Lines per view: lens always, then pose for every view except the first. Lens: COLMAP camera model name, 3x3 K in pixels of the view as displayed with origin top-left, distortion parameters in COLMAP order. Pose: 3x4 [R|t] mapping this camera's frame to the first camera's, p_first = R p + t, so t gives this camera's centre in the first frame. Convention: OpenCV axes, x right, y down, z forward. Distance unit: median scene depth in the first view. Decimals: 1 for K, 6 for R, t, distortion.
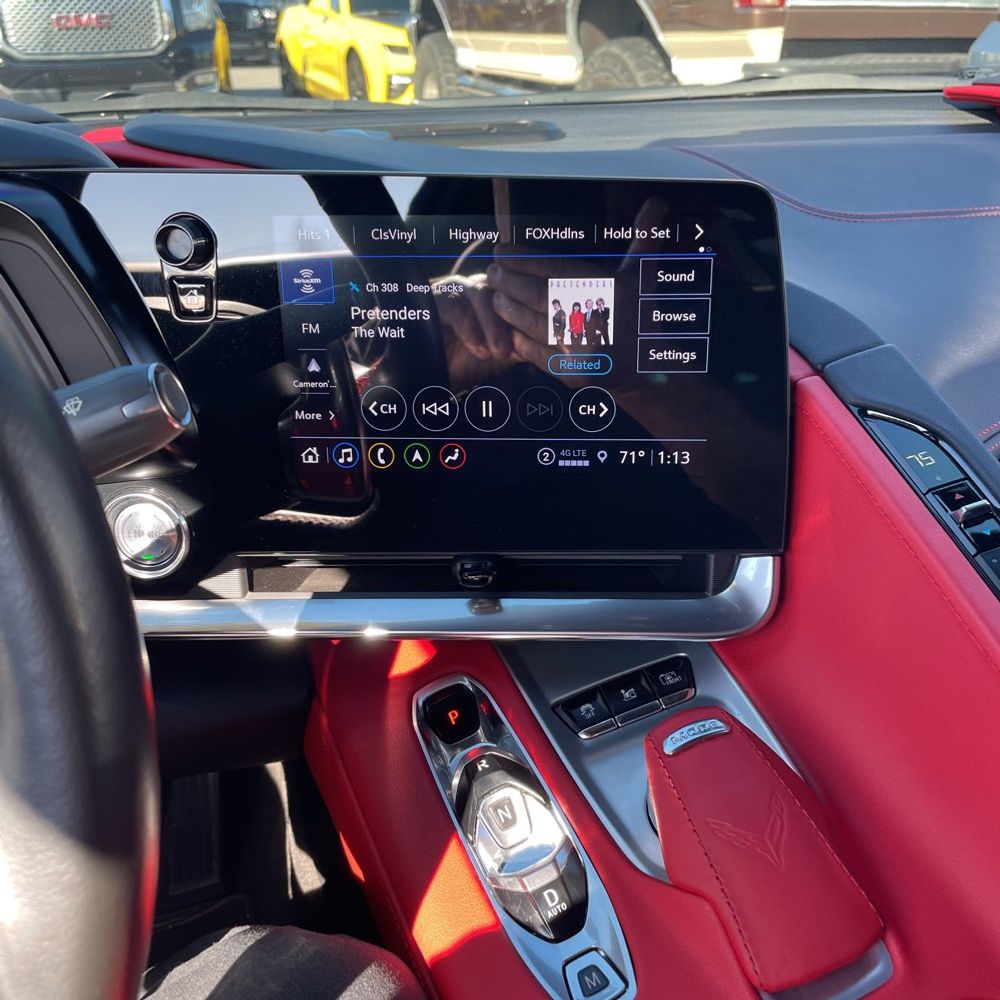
lens RADIAL K [[1025.0, 0, 497.9], [0, 1025.0, 474.0], [0, 0, 1]] dist [0.061544, -0.079040]
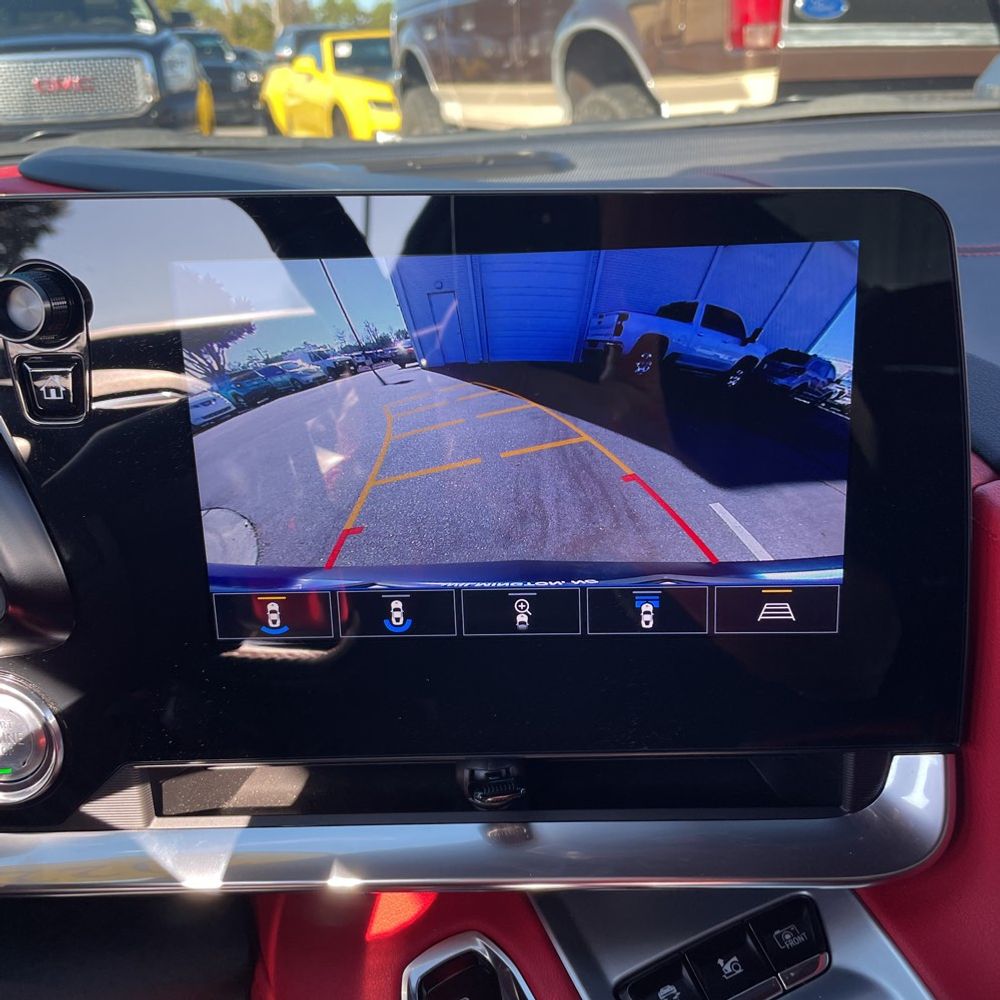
lens RADIAL K [[1025.0, 0, 497.9], [0, 1025.0, 474.0], [0, 0, 1]] dist [0.061544, -0.079040]
pose [[0.999657, -0.025391, 0.006463, -0.012237], [0.025676, 0.998491, -0.048544, -0.050124], [-0.005221, 0.048693, 0.998800, 0.223056]]
